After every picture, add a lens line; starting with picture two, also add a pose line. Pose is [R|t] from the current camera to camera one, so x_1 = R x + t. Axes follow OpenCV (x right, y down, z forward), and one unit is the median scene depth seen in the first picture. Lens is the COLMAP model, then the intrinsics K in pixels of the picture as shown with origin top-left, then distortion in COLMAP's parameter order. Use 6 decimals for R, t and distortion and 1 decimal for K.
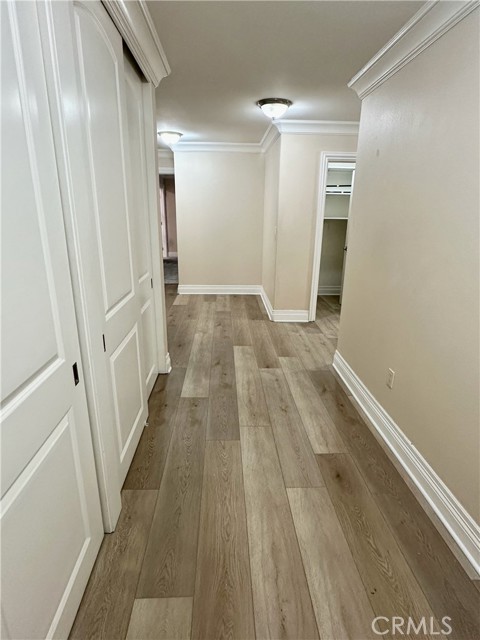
lens RADIAL K [[354.5, 0, 241.8], [0, 354.5, 321.9], [0, 0, 1]] dist [0.004294, 0.003470]
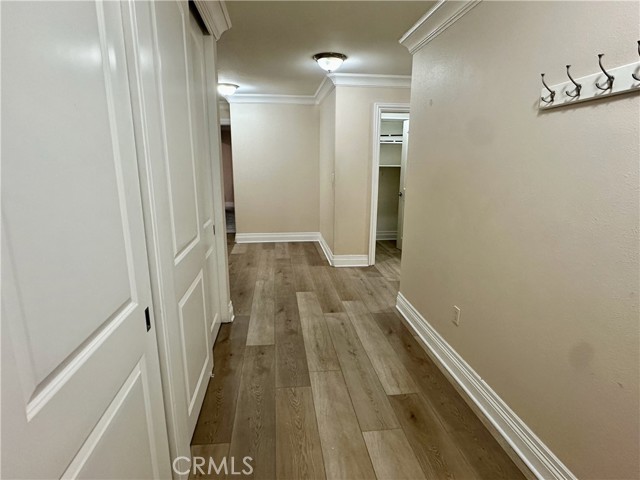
lens RADIAL K [[354.5, 0, 322.4], [0, 354.5, 245.3], [0, 0, 1]] dist [0.004294, 0.003470]
pose [[0.996690, -0.026528, 0.076850, -0.030718], [0.032043, 0.996930, -0.071447, 0.014607], [-0.074718, 0.073673, 0.994479, -0.001321]]
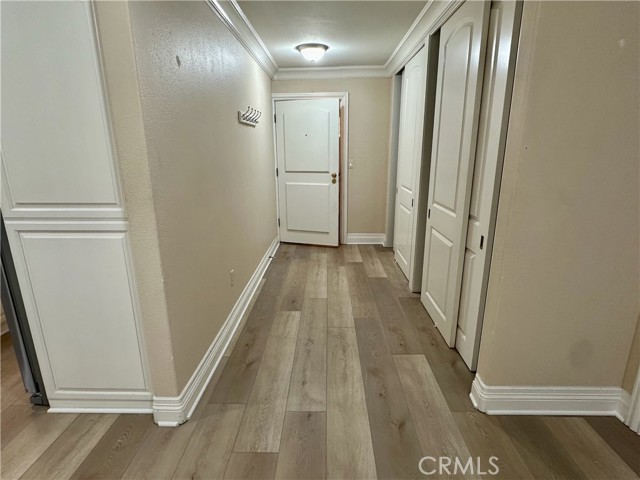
lens RADIAL K [[354.5, 0, 322.0], [0, 354.5, 241.5], [0, 0, 1]] dist [0.004294, 0.003470]
pose [[-0.997645, -0.026545, 0.063249, 0.029474], [0.011272, 0.846106, 0.532895, -0.482676], [-0.067661, 0.532353, -0.843814, 1.576661]]
